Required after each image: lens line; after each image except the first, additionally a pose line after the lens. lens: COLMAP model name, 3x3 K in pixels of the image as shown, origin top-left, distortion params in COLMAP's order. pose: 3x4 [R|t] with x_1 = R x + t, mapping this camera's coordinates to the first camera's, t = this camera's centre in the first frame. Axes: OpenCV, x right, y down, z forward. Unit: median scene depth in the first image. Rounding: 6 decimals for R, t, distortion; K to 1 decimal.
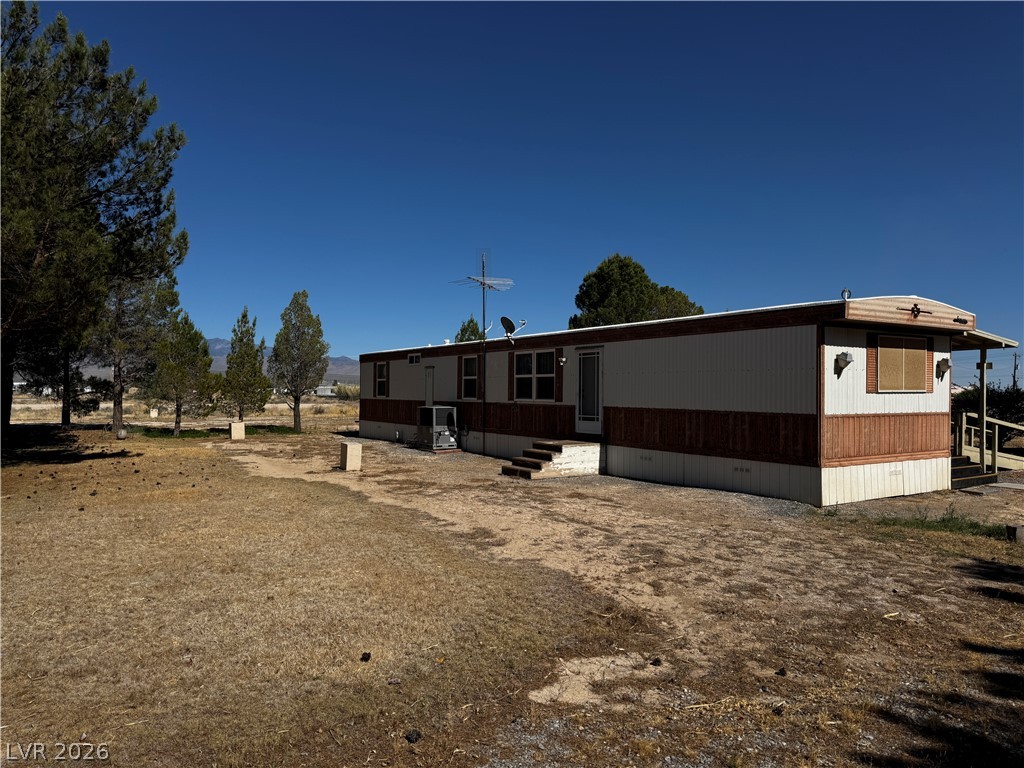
lens RADIAL K [[721.5, 0, 511.6], [0, 721.5, 385.5], [0, 0, 1]] dist [0.059338, -0.003687]
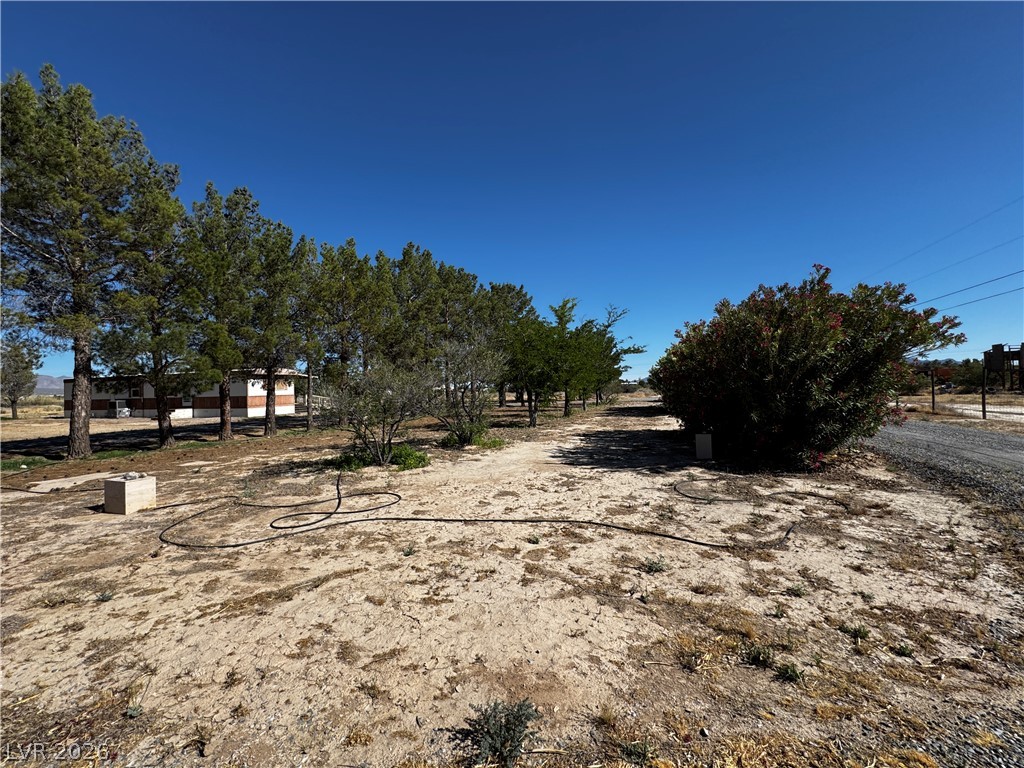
lens RADIAL K [[415.5, 0, 507.7], [0, 415.5, 387.5], [0, 0, 1]] dist [-0.002339, -0.000123]
pose [[0.773568, -0.030009, 0.633002, 0.051263], [0.026447, 0.999537, 0.015066, -0.005304], [-0.633161, 0.005087, 0.774003, -1.469108]]
